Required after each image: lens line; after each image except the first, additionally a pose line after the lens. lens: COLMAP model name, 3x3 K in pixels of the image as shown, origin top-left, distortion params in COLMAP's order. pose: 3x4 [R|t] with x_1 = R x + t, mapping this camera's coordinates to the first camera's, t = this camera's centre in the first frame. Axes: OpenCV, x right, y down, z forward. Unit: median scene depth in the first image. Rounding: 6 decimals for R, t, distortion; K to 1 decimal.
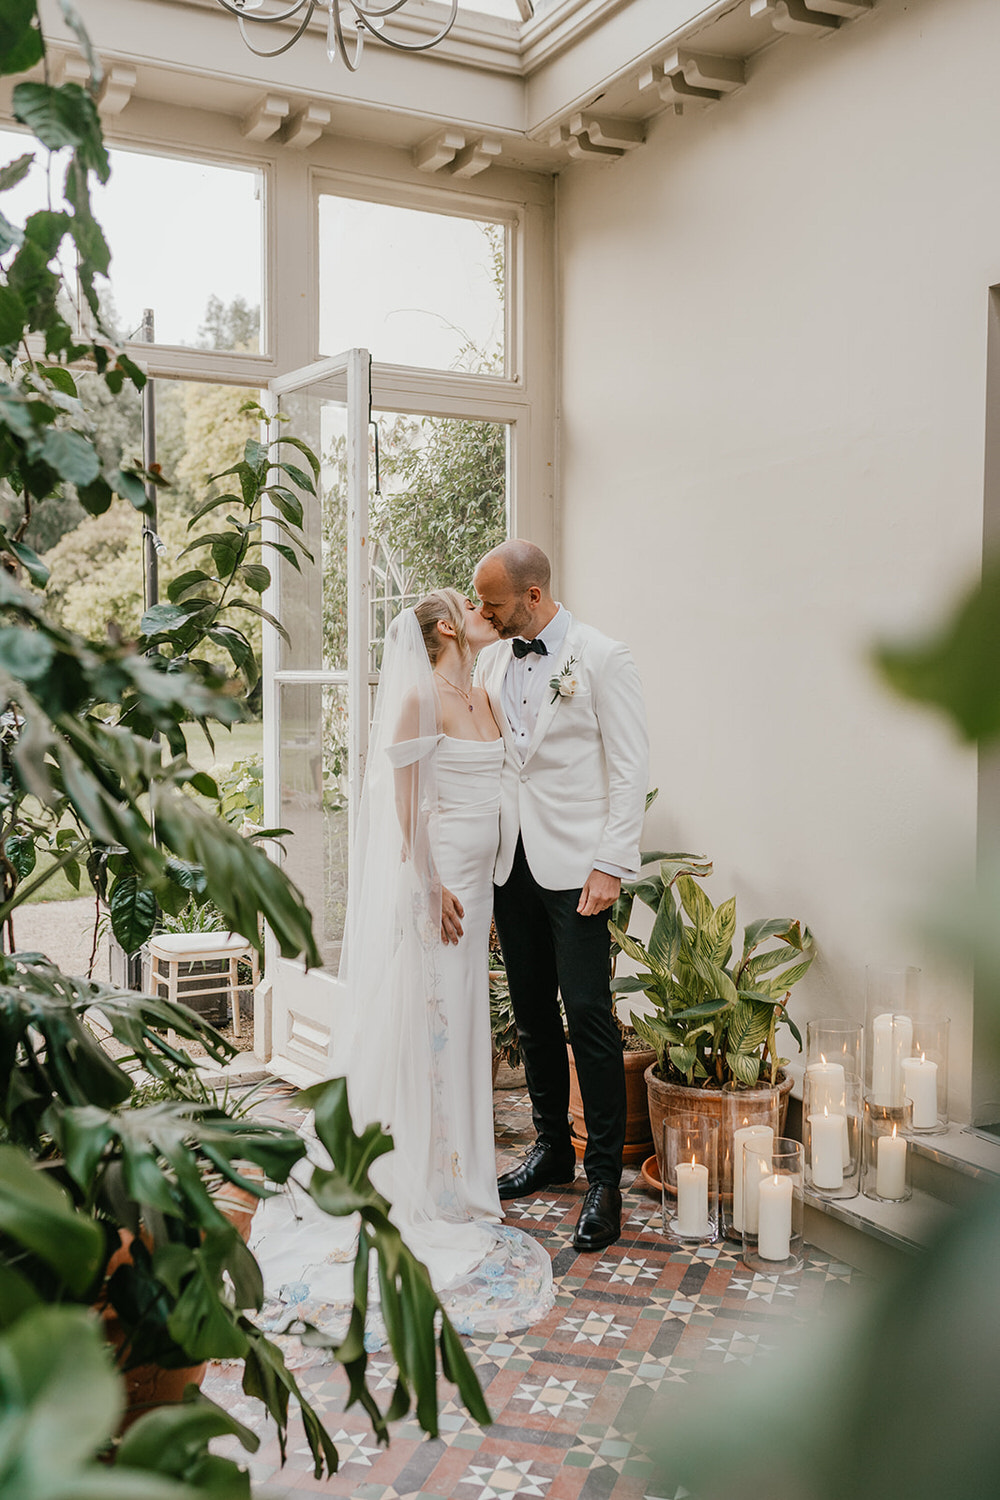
lens RADIAL K [[1453.8, 0, 500.0], [0, 1453.8, 750.0], [0, 0, 1]] dist [-0.001265, -0.000748]
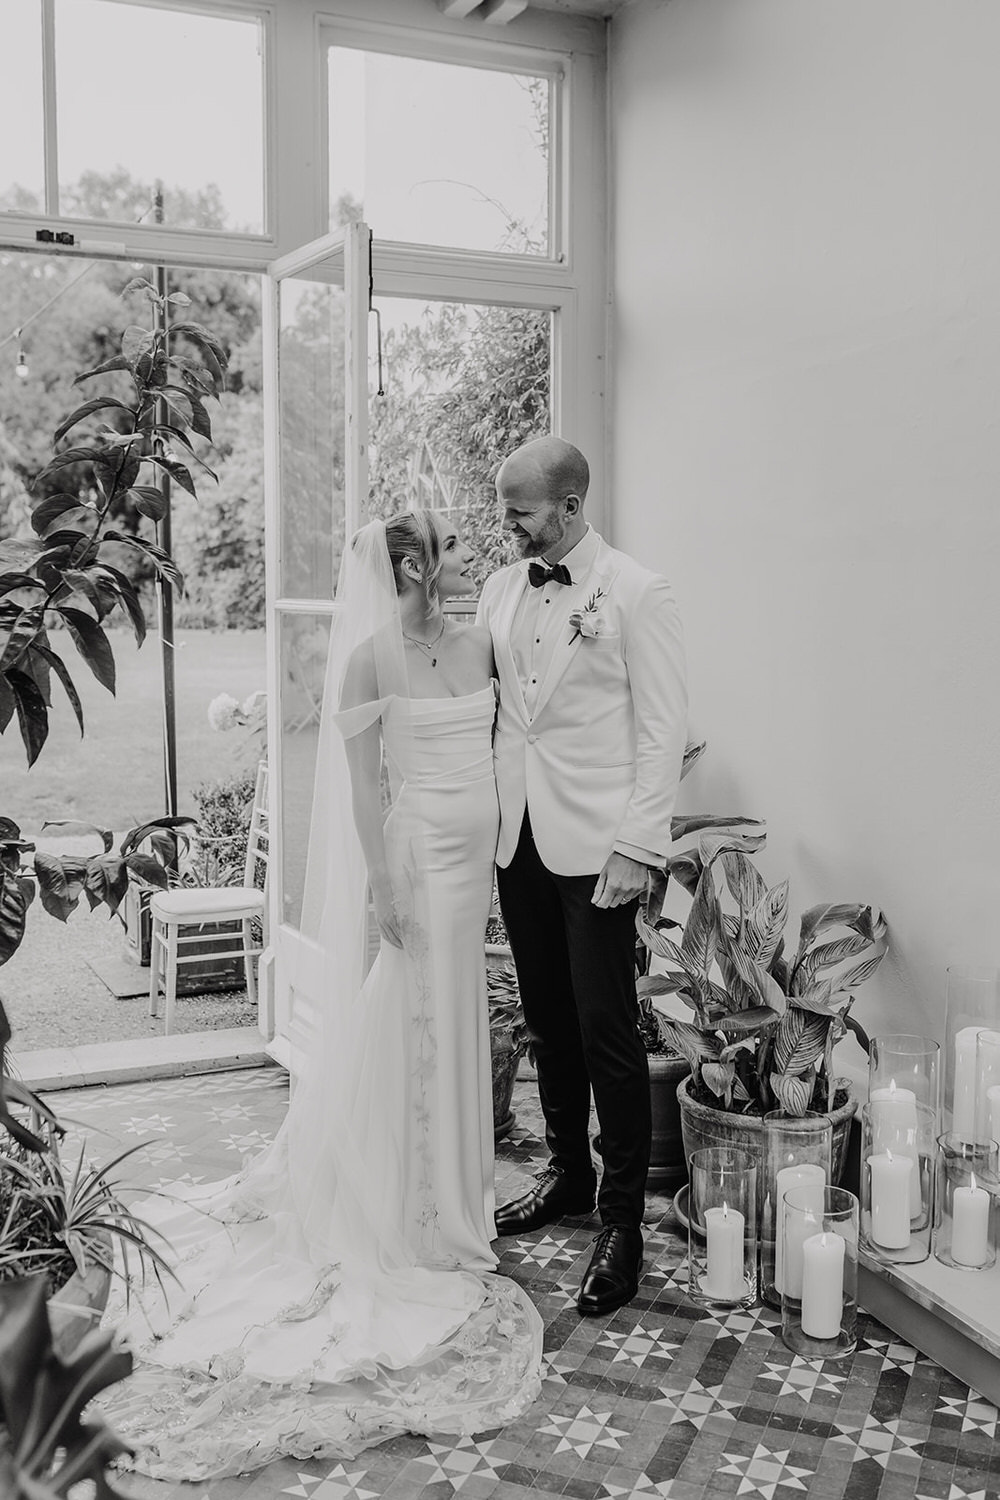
lens RADIAL K [[1501.6, 0, 501.6], [0, 1501.6, 701.8], [0, 0, 1]] dist [-0.003503, 0.000681]
pose [[0.997150, 0.005513, -0.075241, 0.065277], [-0.003341, 0.999575, 0.028956, -0.025403], [0.075368, -0.028622, 0.996745, 0.145295]]
